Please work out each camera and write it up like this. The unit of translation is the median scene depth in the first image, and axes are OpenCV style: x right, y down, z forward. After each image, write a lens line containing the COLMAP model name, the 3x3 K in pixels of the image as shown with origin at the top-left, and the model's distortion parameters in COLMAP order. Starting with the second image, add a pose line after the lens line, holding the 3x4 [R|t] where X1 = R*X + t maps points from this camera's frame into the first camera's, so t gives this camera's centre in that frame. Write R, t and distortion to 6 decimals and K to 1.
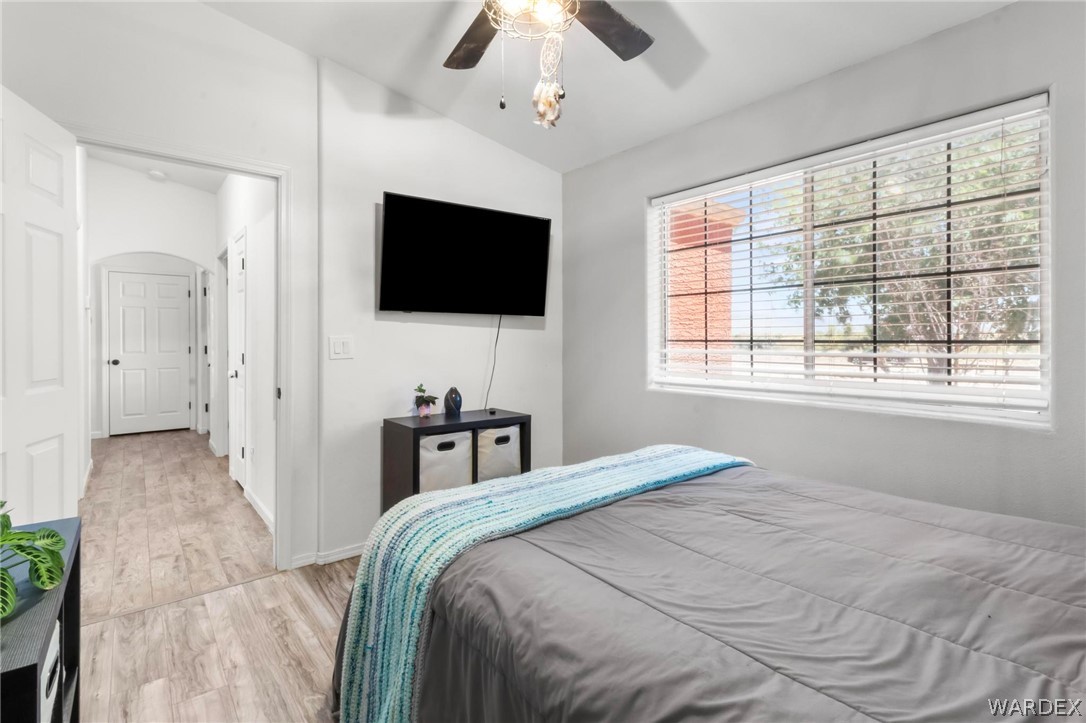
lens RADIAL K [[499.8, 0, 548.8], [0, 499.8, 345.8], [0, 0, 1]] dist [0.002888, 0.000124]
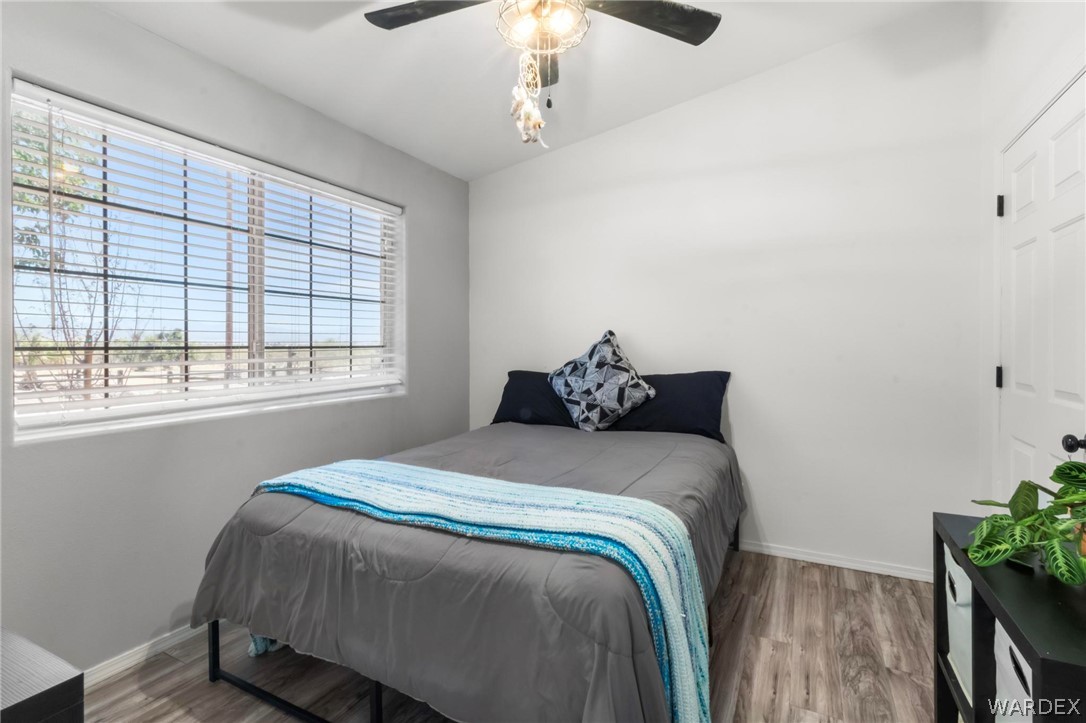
lens RADIAL K [[499.8, 0, 548.8], [0, 499.8, 345.8], [0, 0, 1]] dist [0.002888, 0.000124]
pose [[-0.398563, 0.003717, 0.917133, -0.676690], [0.018046, 0.999830, 0.003791, -0.007529], [-0.916963, 0.018061, -0.398563, 0.960652]]
